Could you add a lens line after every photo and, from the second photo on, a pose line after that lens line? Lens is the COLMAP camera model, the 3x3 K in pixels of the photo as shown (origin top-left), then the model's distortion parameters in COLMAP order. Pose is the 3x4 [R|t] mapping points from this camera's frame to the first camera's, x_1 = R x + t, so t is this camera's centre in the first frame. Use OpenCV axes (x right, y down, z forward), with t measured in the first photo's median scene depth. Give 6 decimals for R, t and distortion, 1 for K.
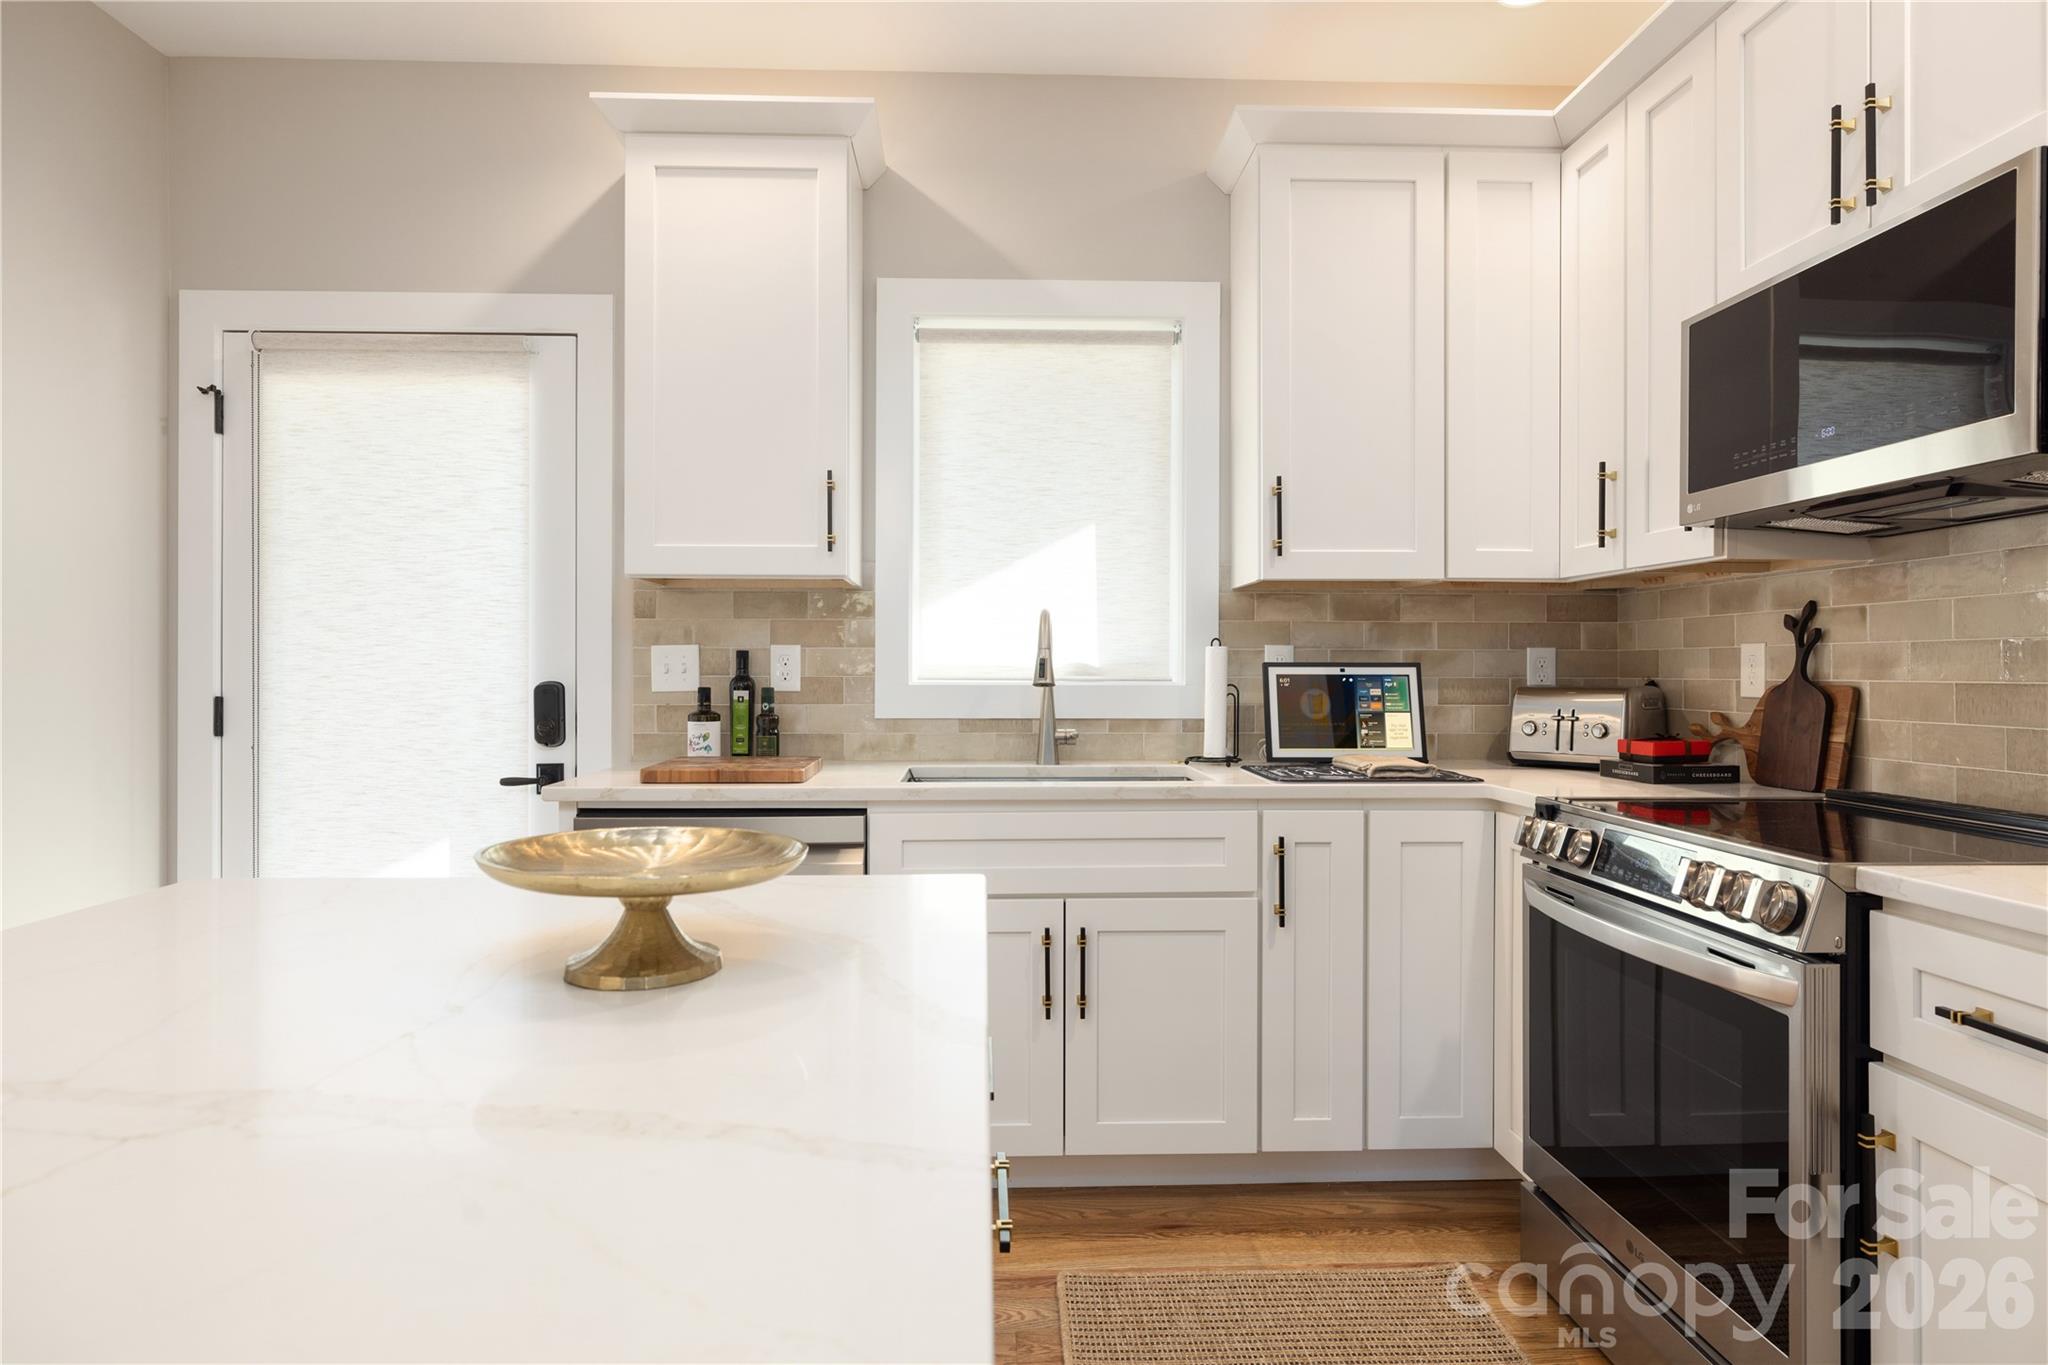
lens RADIAL K [[1145.3, 0, 1023.6], [0, 1145.3, 667.1], [0, 0, 1]] dist [-0.006949, 0.000087]
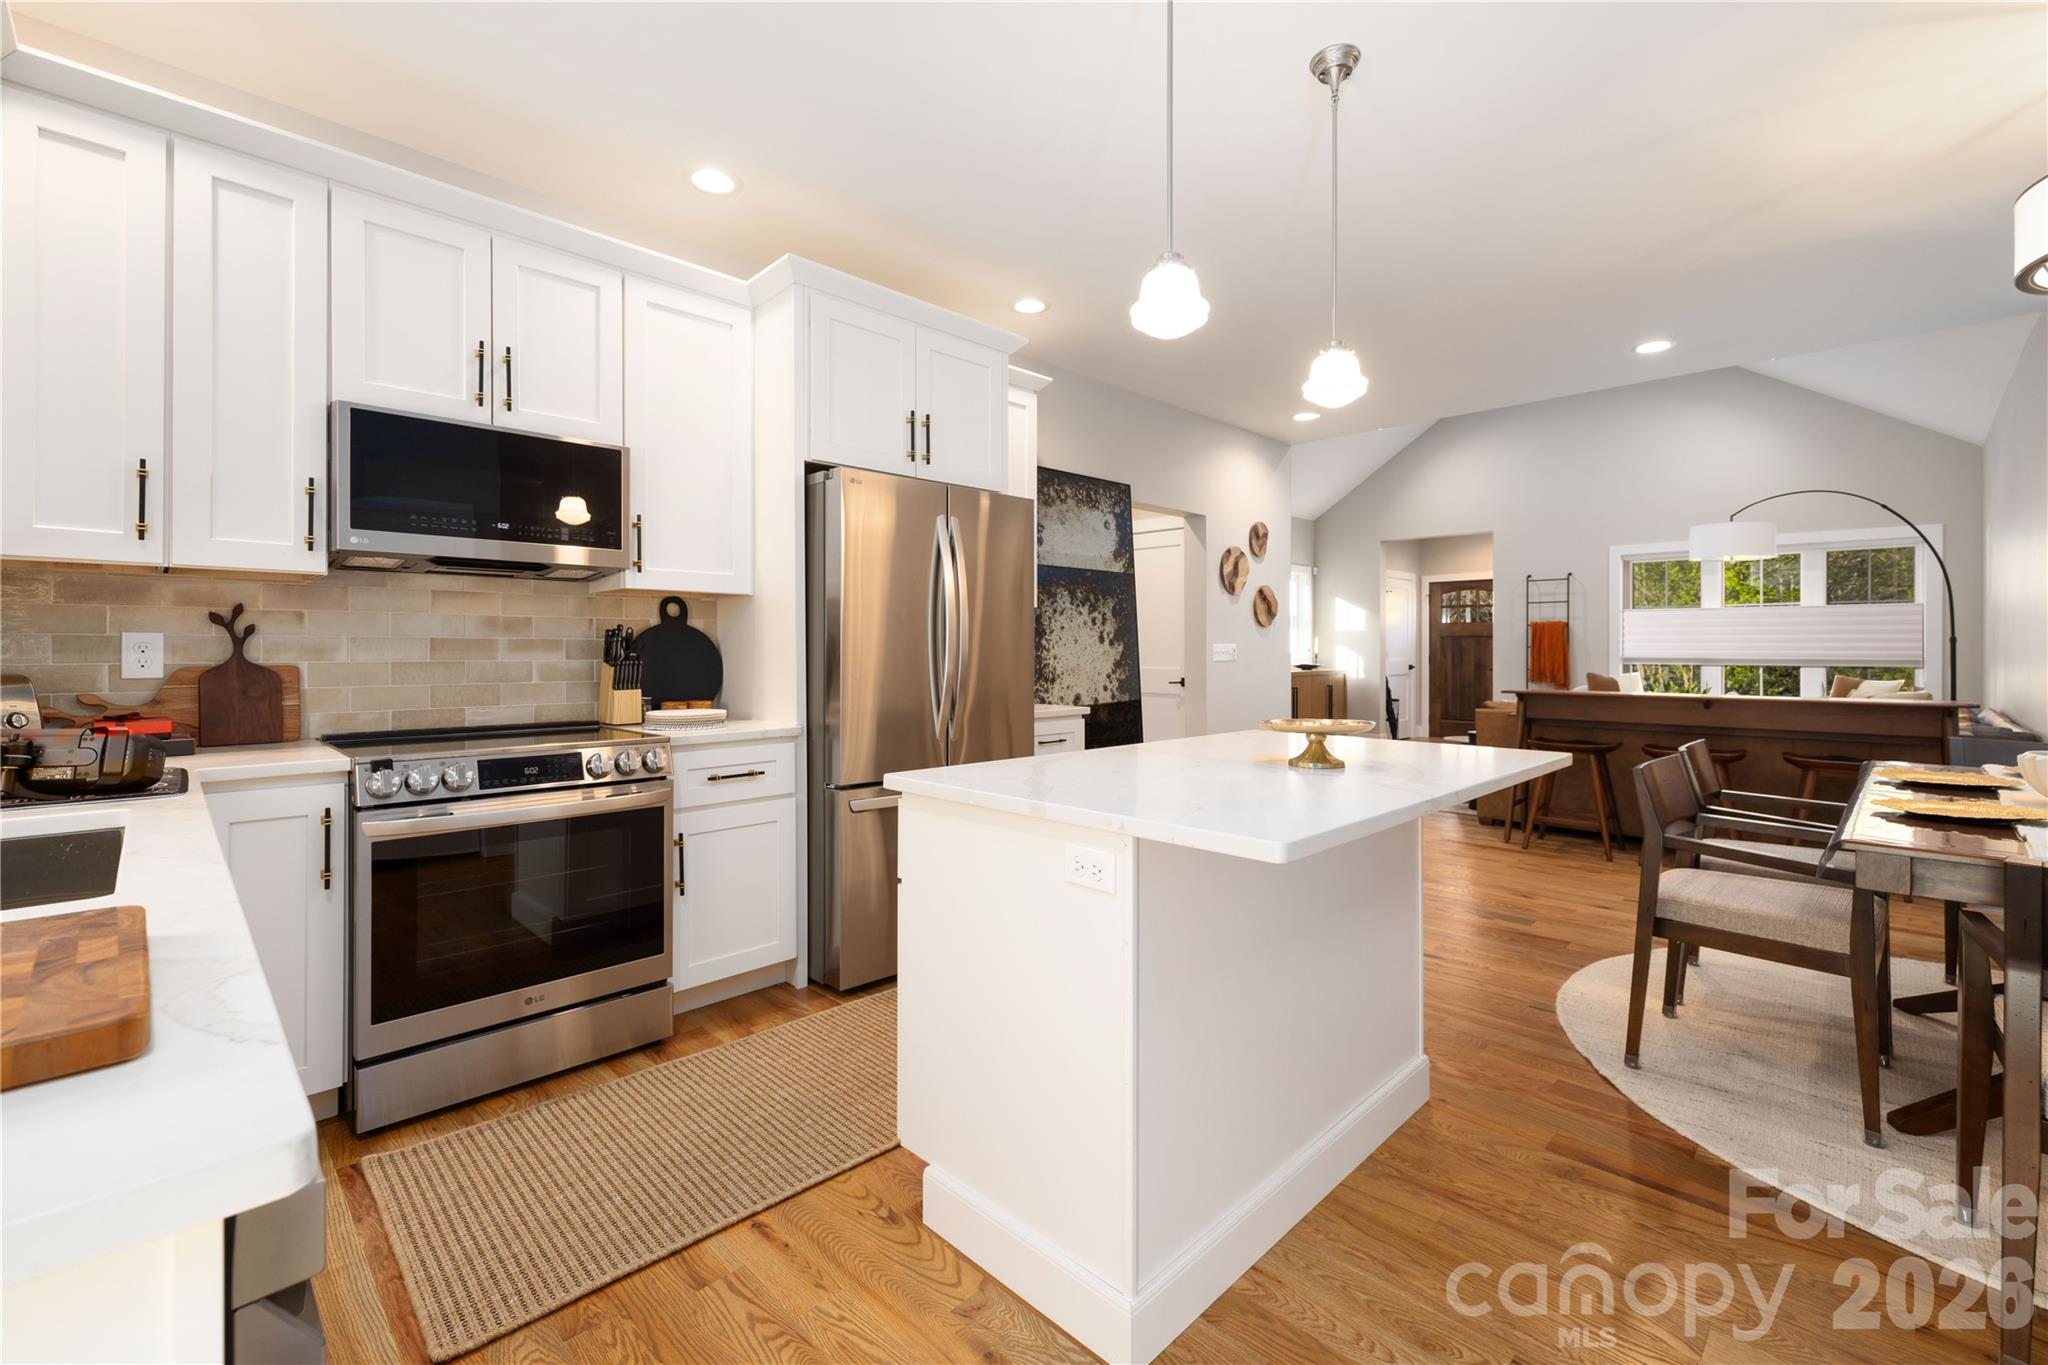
lens RADIAL K [[861.2, 0, 1022.8], [0, 861.2, 662.0], [0, 0, 1]] dist [0.001158, 0.000004]
pose [[-0.675726, -0.008673, 0.737101, -0.713956], [-0.001470, 0.999945, 0.010419, -0.001214], [-0.737151, 0.005957, -0.675702, 1.057411]]
